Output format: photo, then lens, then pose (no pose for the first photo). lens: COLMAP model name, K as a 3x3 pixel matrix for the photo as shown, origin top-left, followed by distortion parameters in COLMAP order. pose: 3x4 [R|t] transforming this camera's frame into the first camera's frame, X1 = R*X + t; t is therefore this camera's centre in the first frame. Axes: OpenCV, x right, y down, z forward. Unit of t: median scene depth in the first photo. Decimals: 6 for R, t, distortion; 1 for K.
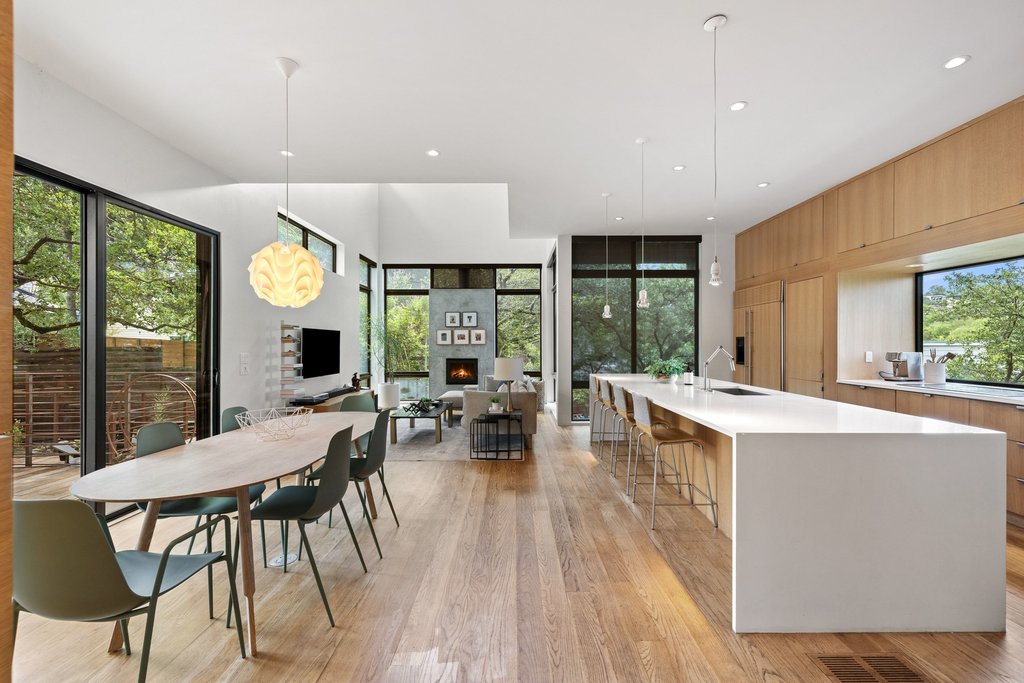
lens RADIAL K [[425.7, 0, 517.5], [0, 425.7, 344.1], [0, 0, 1]] dist [-0.000663, -0.000010]
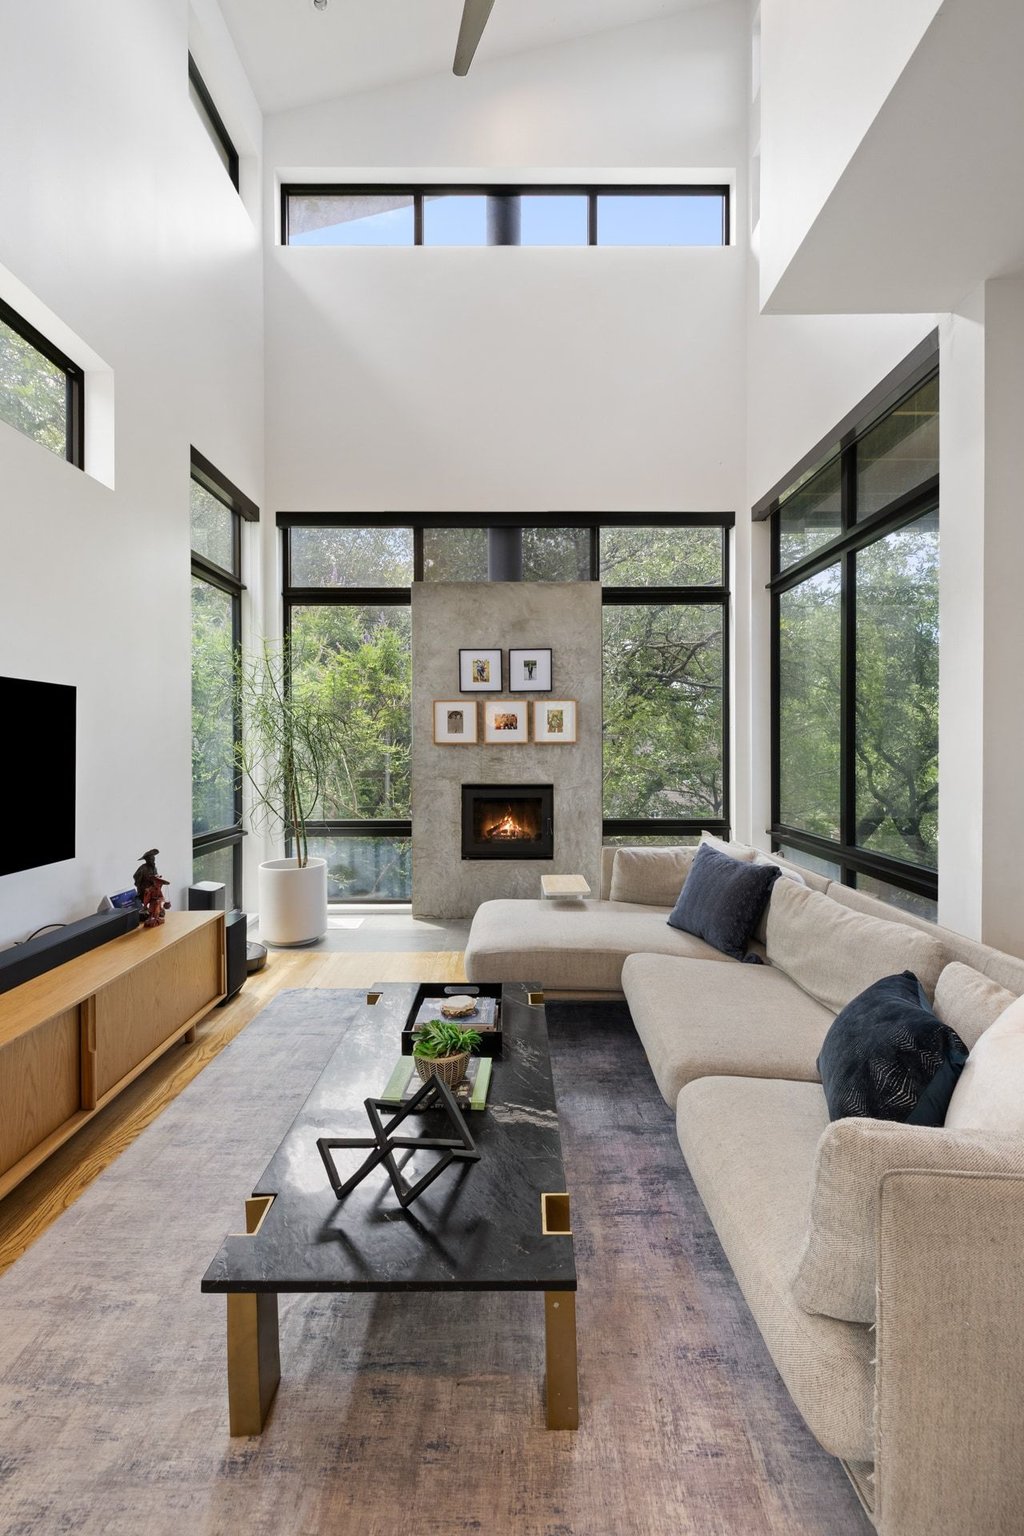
lens RADIAL K [[638.6, 0, 507.0], [0, 638.6, 757.0], [0, 0, 1]] dist [-0.000663, -0.000010]
pose [[0.999953, -0.002076, -0.009518, -0.126230], [0.002211, 0.999897, 0.014190, 0.004274], [0.009487, -0.014211, 0.999854, 0.483316]]
